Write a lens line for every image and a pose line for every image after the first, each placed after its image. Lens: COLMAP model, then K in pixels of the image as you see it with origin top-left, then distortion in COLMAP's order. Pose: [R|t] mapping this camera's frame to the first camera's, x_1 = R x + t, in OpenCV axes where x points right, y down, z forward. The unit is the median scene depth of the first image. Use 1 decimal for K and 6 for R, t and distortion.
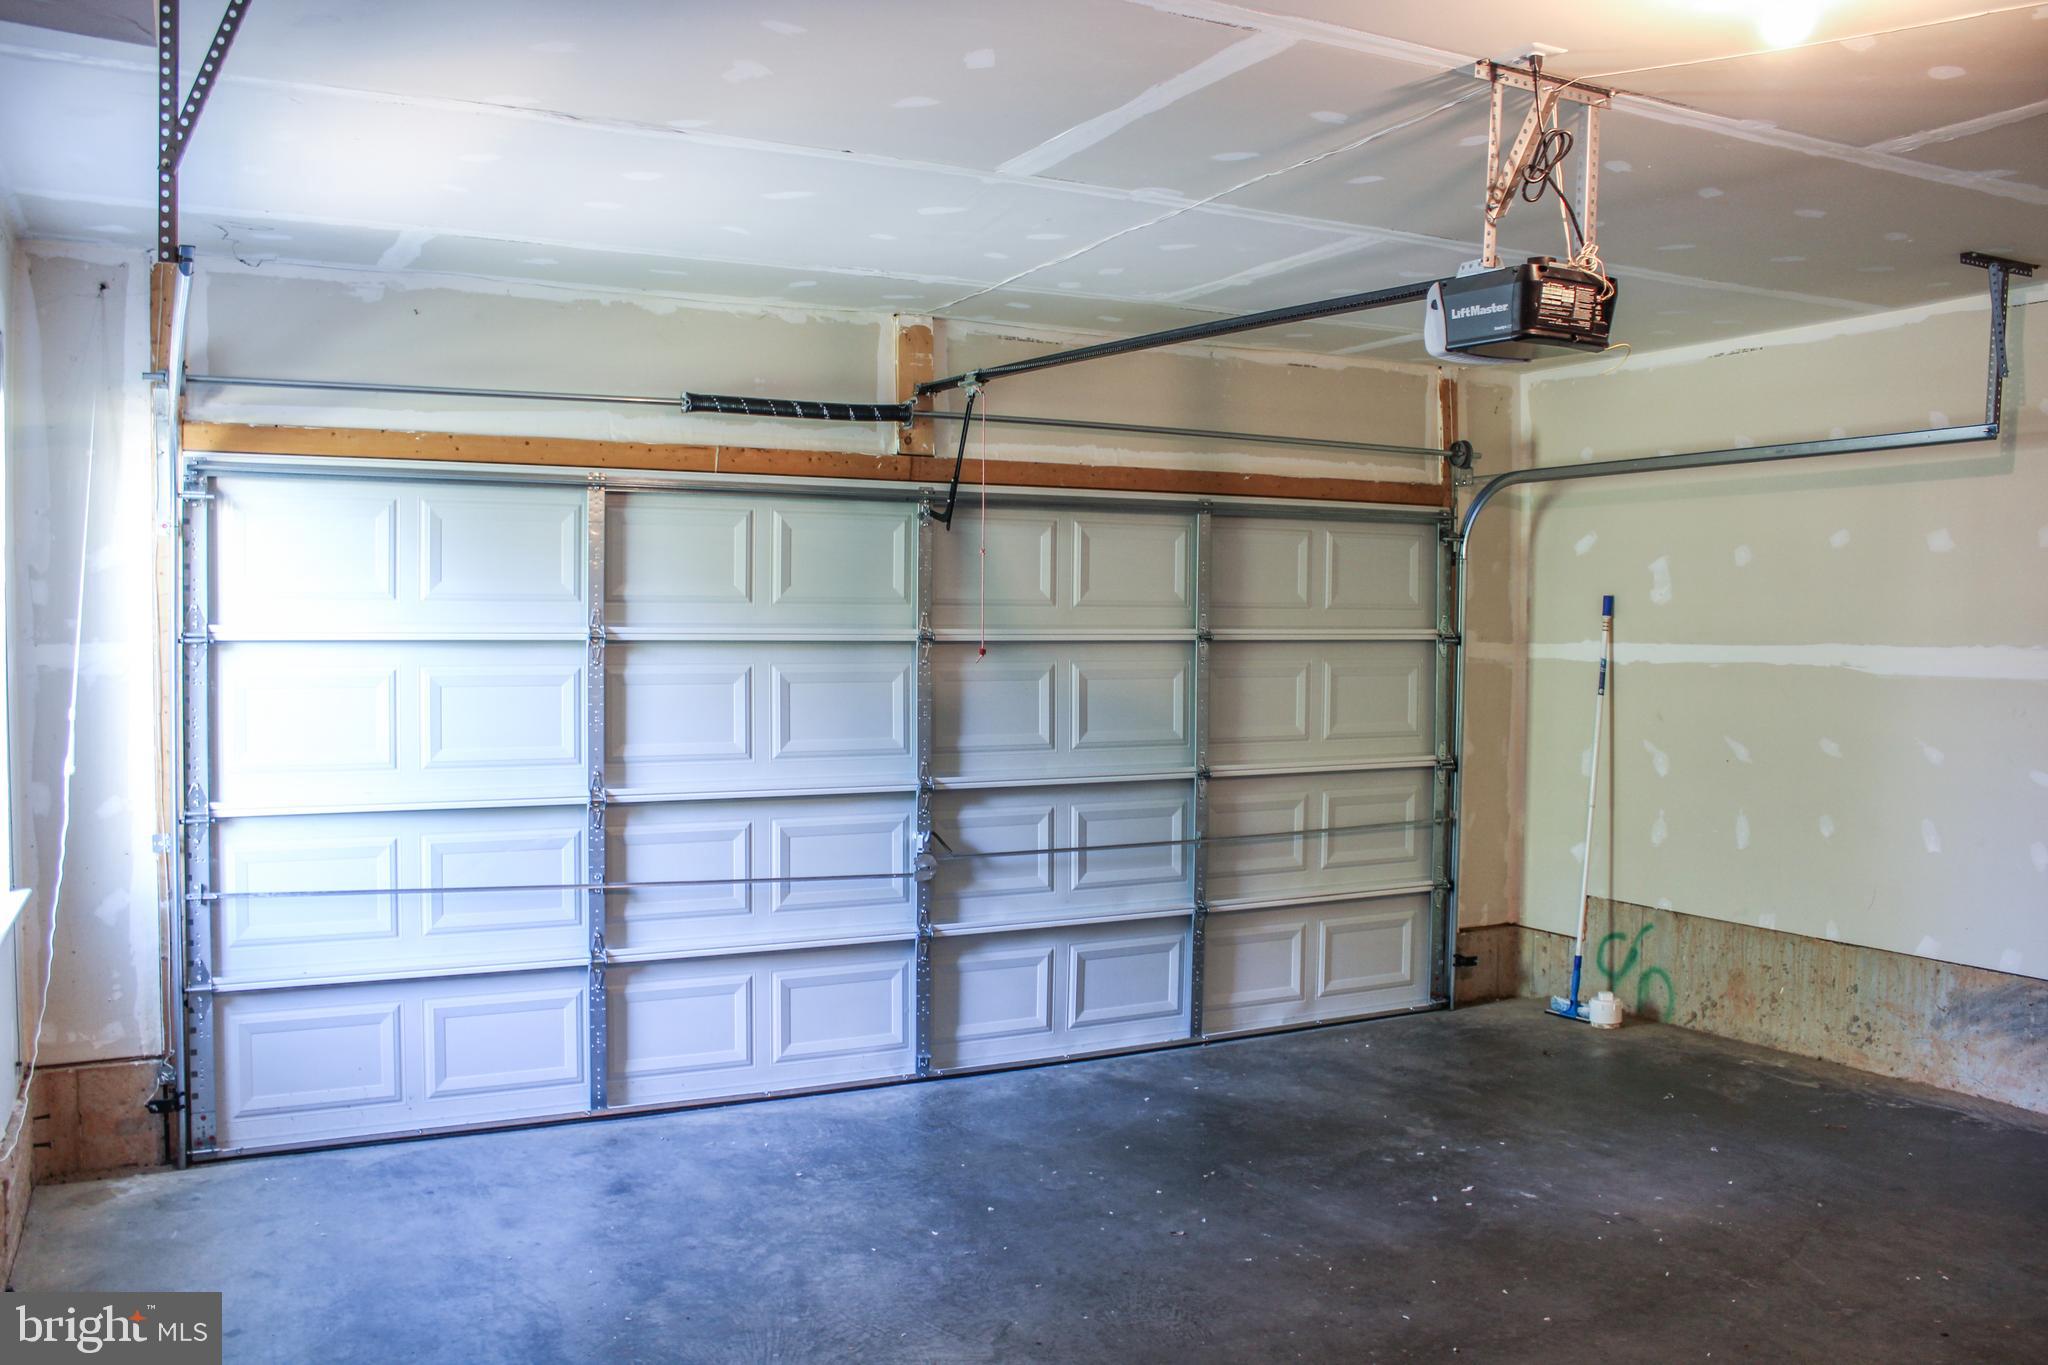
lens RADIAL K [[1707.3, 0, 1022.8], [0, 1707.3, 683.7], [0, 0, 1]] dist [-0.142540, 0.078213]
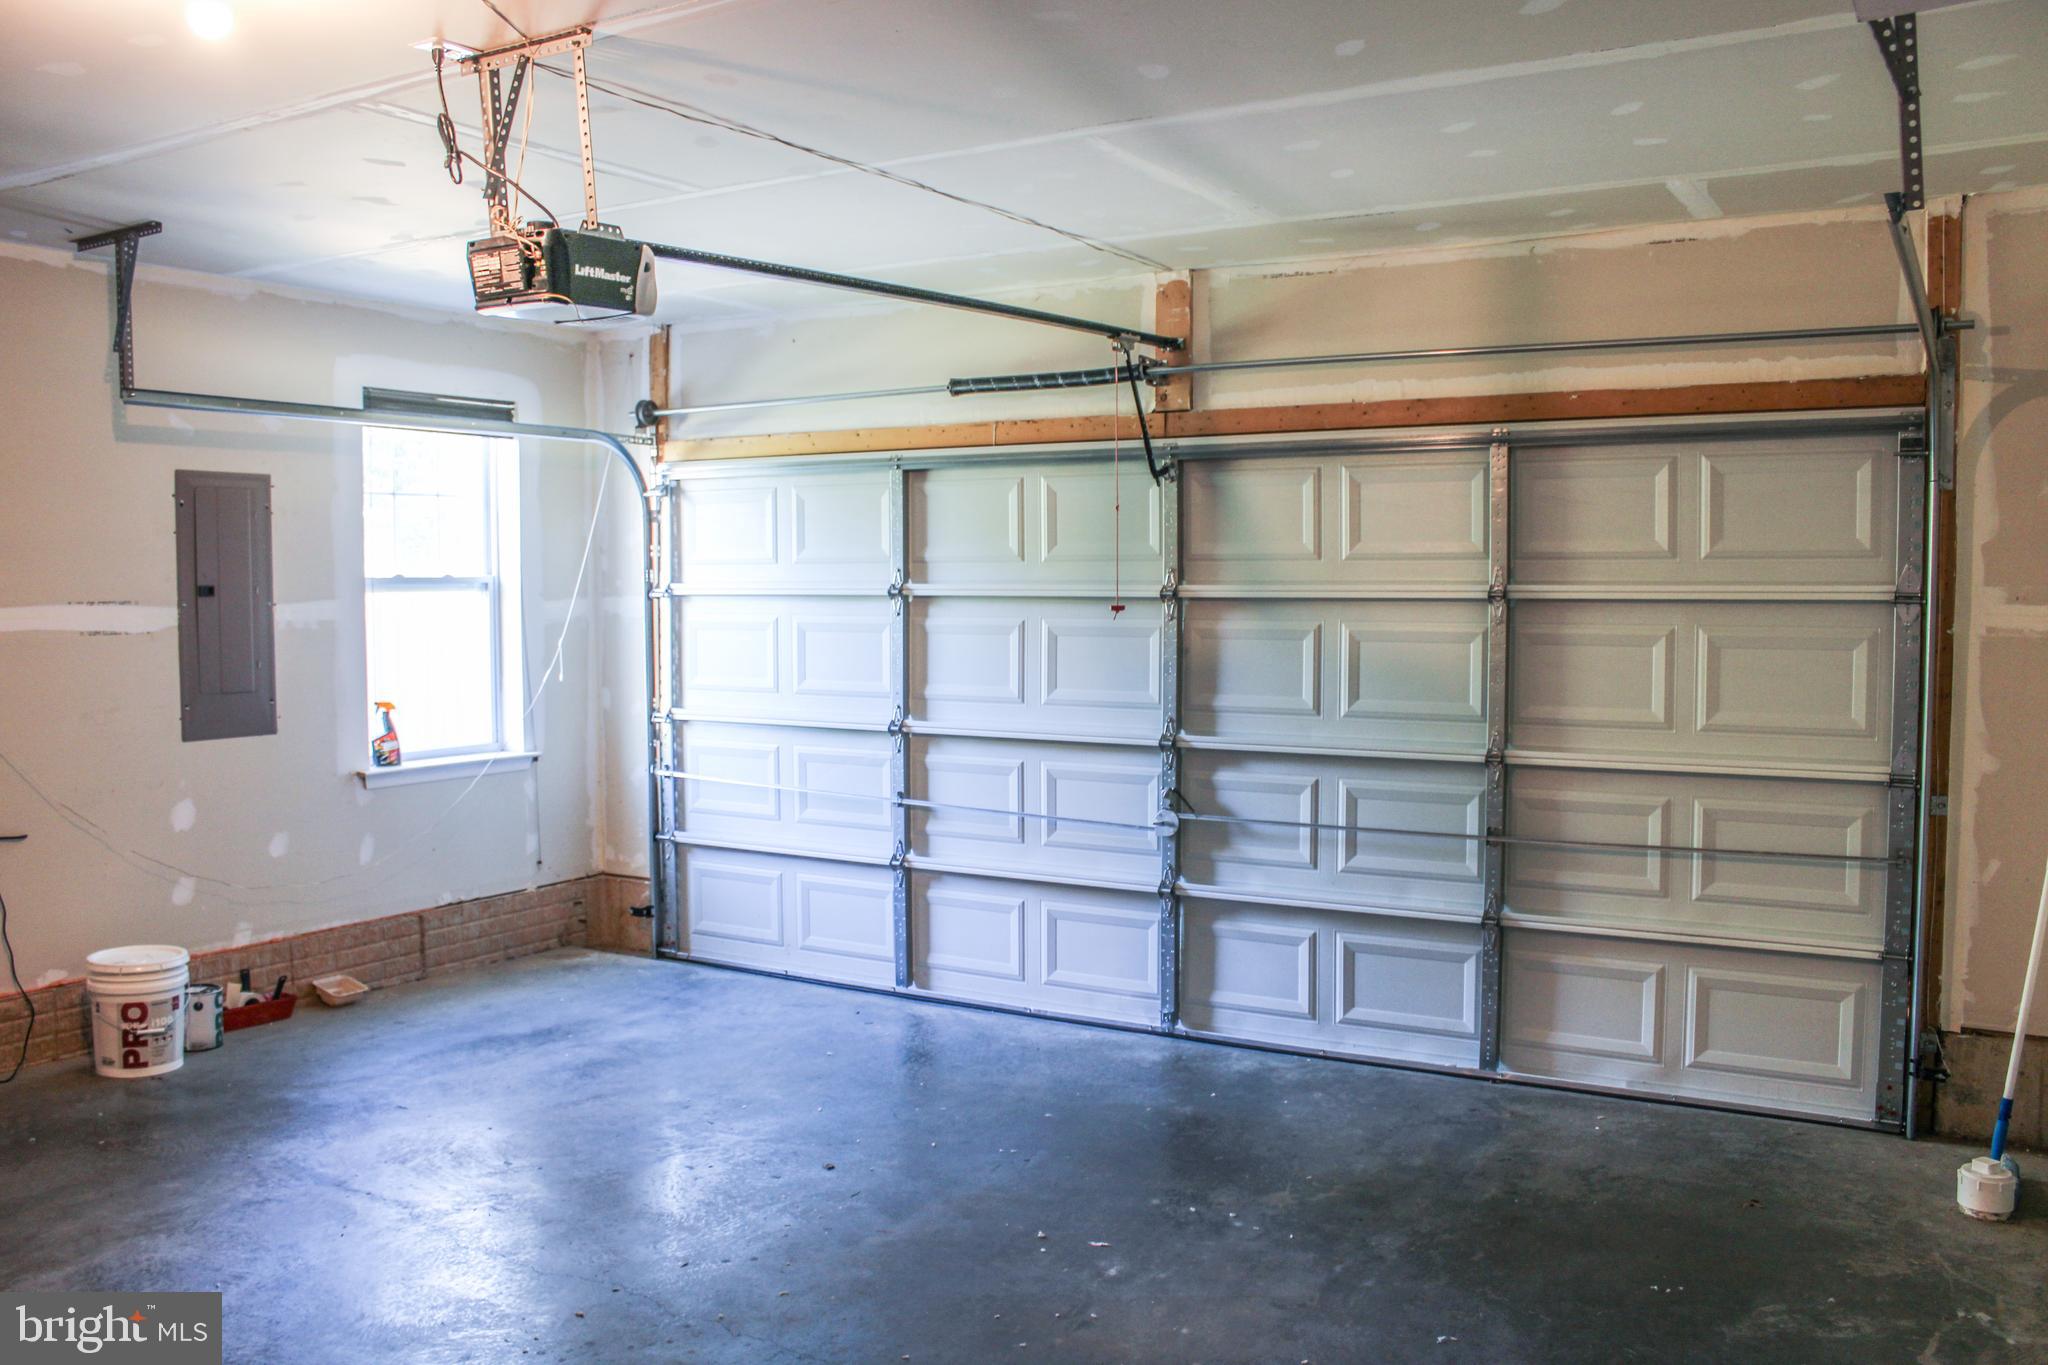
lens RADIAL K [[1707.3, 0, 1011.5], [0, 1707.3, 672.8], [0, 0, 1]] dist [-0.142540, 0.078213]
pose [[0.518758, 0.041213, -0.853927, 0.747468], [-0.023197, 0.999148, 0.034130, -0.012795], [0.854606, 0.002103, 0.519272, 0.401775]]
